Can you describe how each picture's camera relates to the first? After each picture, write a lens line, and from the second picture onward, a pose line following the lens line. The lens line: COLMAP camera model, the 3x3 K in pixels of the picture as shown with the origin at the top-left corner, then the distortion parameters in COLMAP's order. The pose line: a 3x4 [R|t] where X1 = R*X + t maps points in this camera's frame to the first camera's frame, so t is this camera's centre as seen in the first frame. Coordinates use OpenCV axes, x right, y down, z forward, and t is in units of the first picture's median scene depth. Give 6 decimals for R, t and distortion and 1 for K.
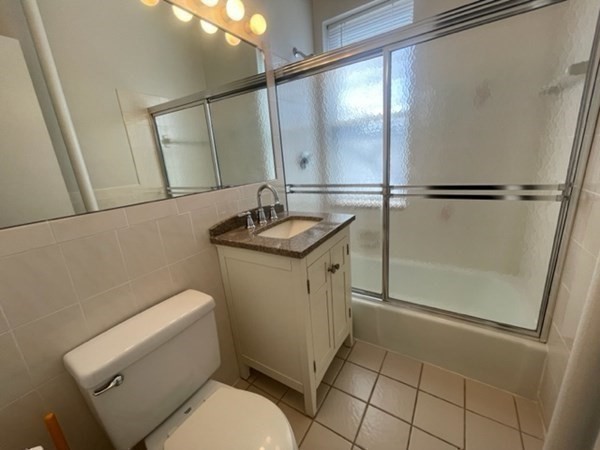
lens RADIAL K [[243.7, 0, 299.9], [0, 243.7, 225.1], [0, 0, 1]] dist [-0.005870, 0.001871]
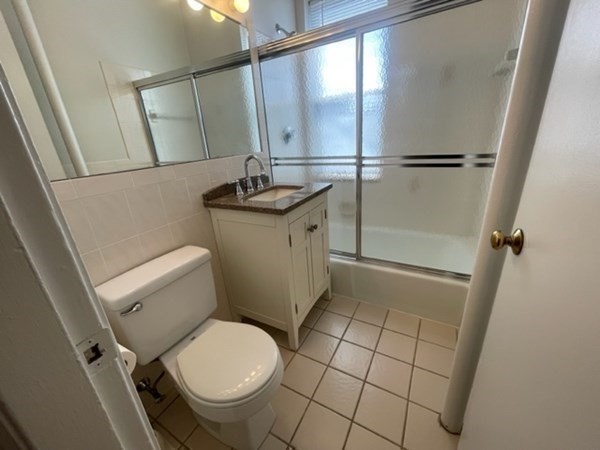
lens RADIAL K [[243.7, 0, 299.8], [0, 243.7, 223.9], [0, 0, 1]] dist [-0.005870, 0.001871]
pose [[0.998652, -0.011453, 0.050624, 0.016473], [0.007701, 0.997251, 0.073696, 0.060639], [-0.051329, -0.073207, 0.995995, -0.134606]]
